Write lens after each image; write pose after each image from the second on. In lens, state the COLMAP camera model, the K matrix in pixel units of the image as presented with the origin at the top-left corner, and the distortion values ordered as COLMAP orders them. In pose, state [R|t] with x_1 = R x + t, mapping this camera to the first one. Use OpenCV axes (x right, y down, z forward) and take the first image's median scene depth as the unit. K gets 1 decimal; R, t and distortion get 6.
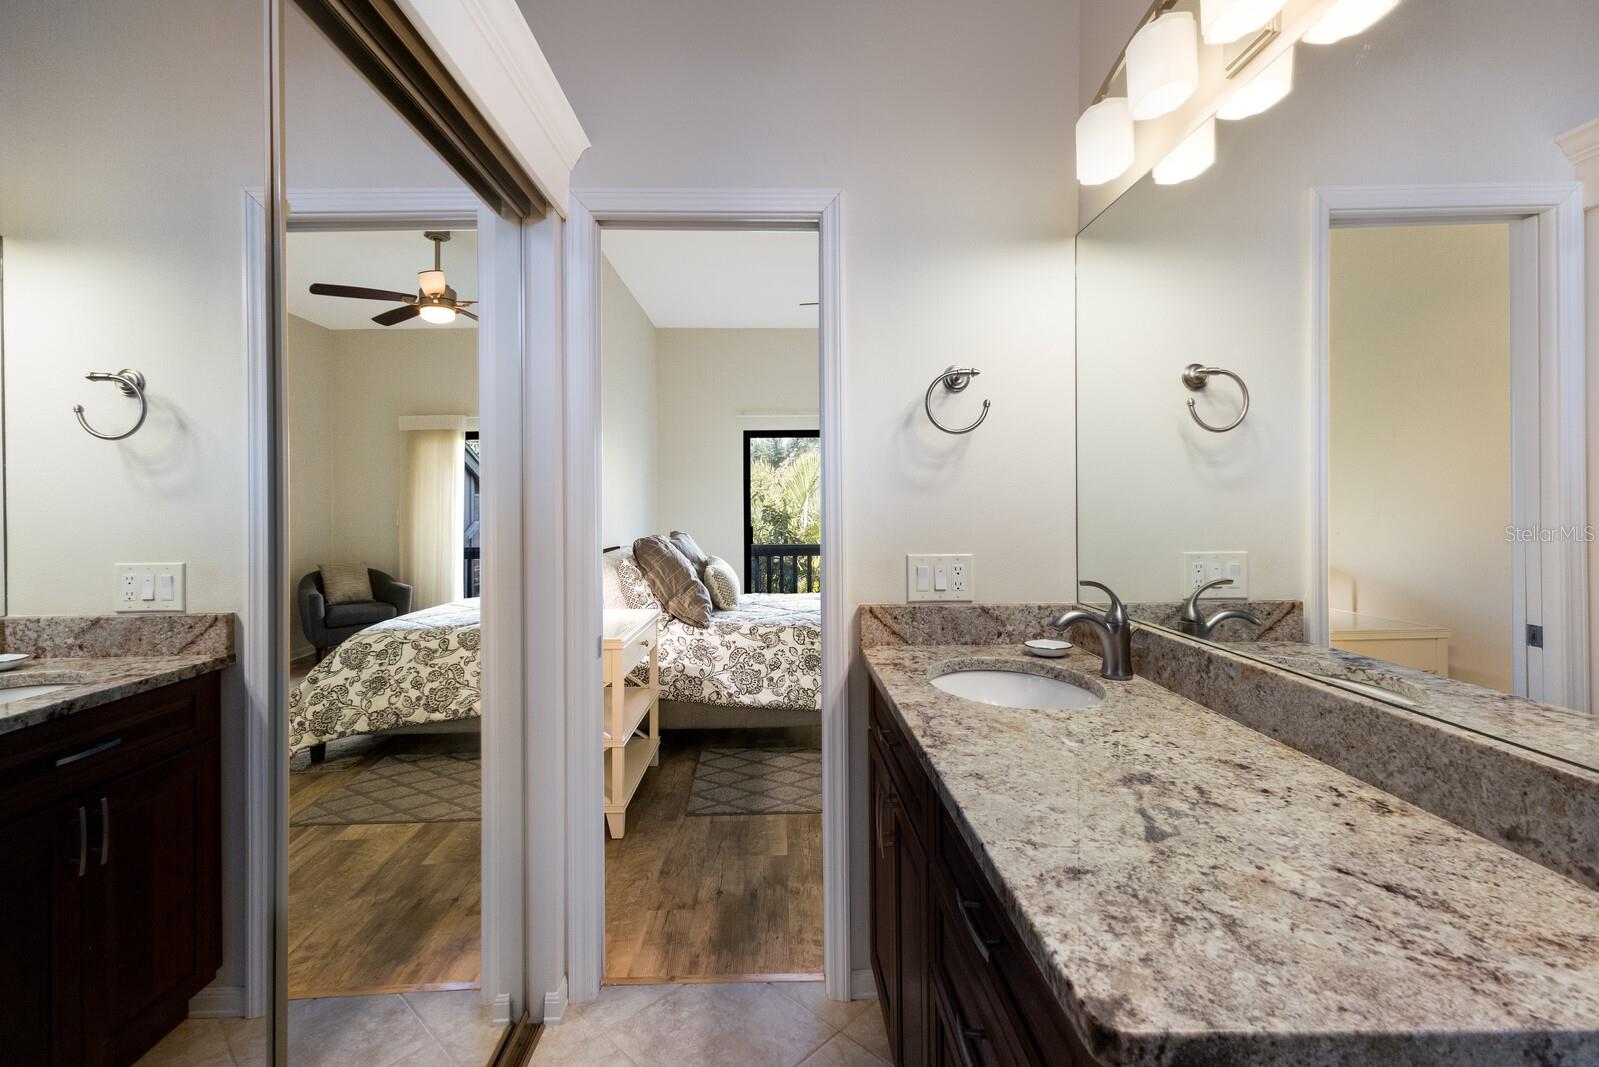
lens RADIAL K [[699.7, 0, 784.2], [0, 699.7, 502.0], [0, 0, 1]] dist [0.014797, -0.002537]
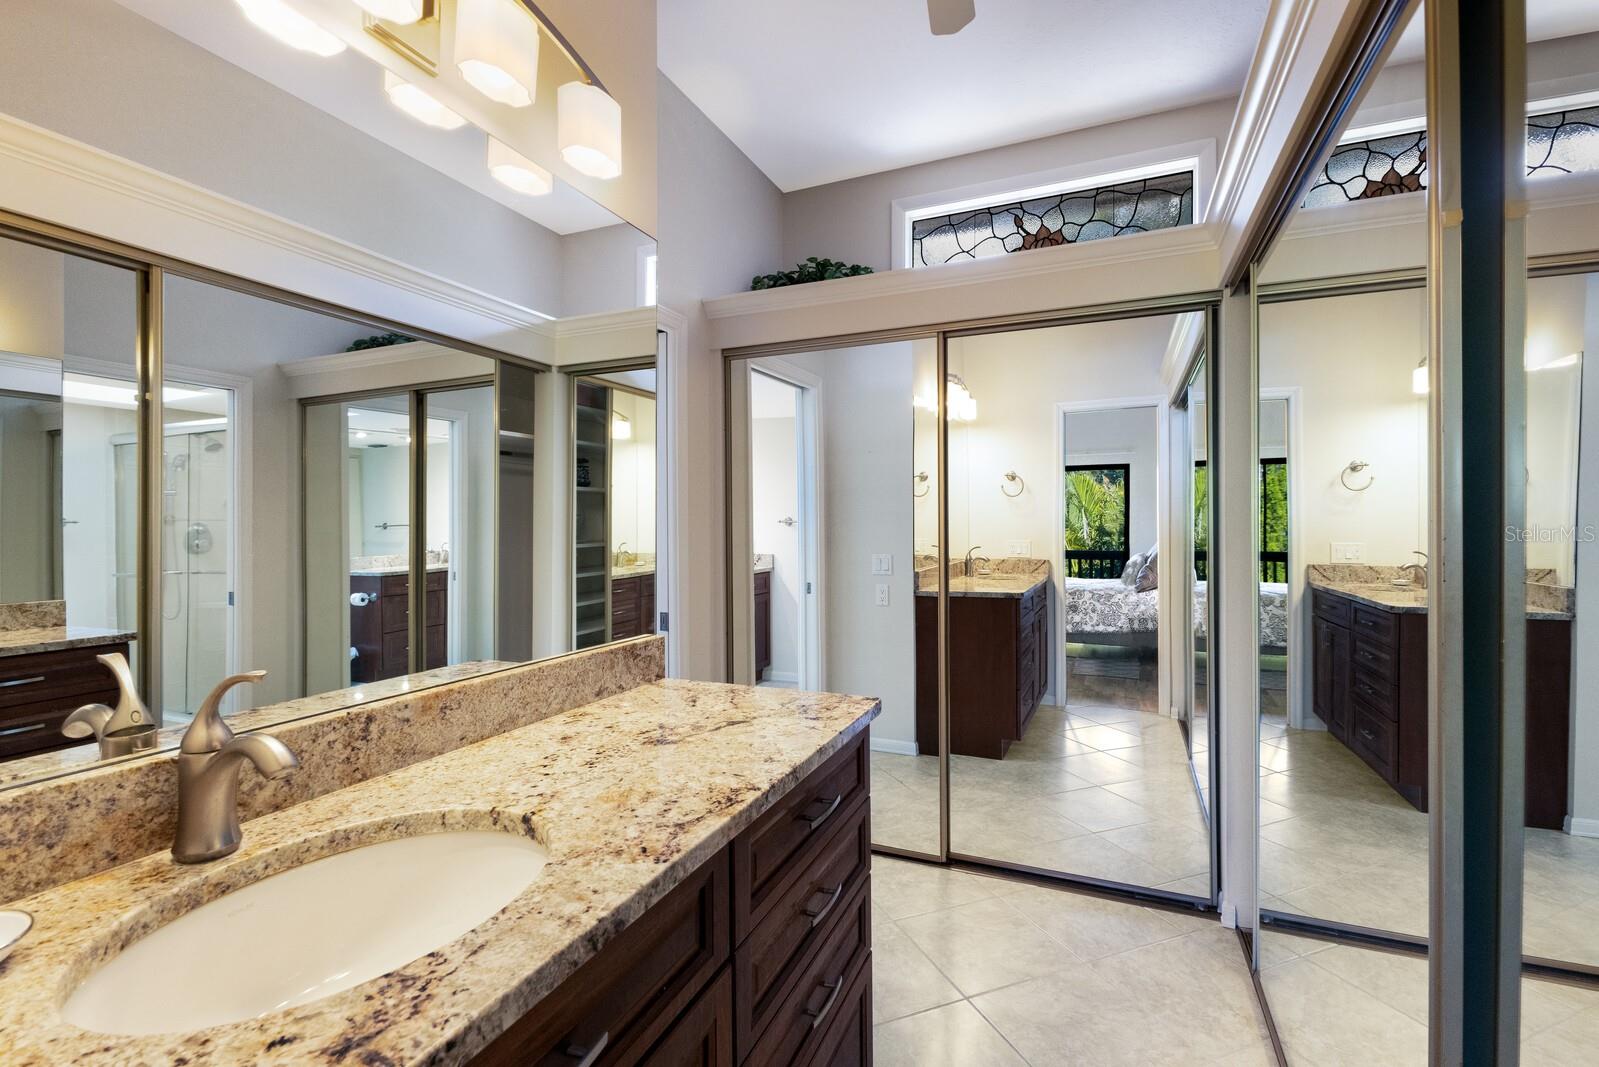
lens RADIAL K [[699.7, 0, 794.6], [0, 699.7, 529.8], [0, 0, 1]] dist [0.014797, -0.002537]
pose [[-0.907338, 0.011981, 0.420231, -0.250077], [0.011266, 0.999928, -0.004185, 0.017912], [-0.420251, 0.000937, -0.907407, 2.022282]]
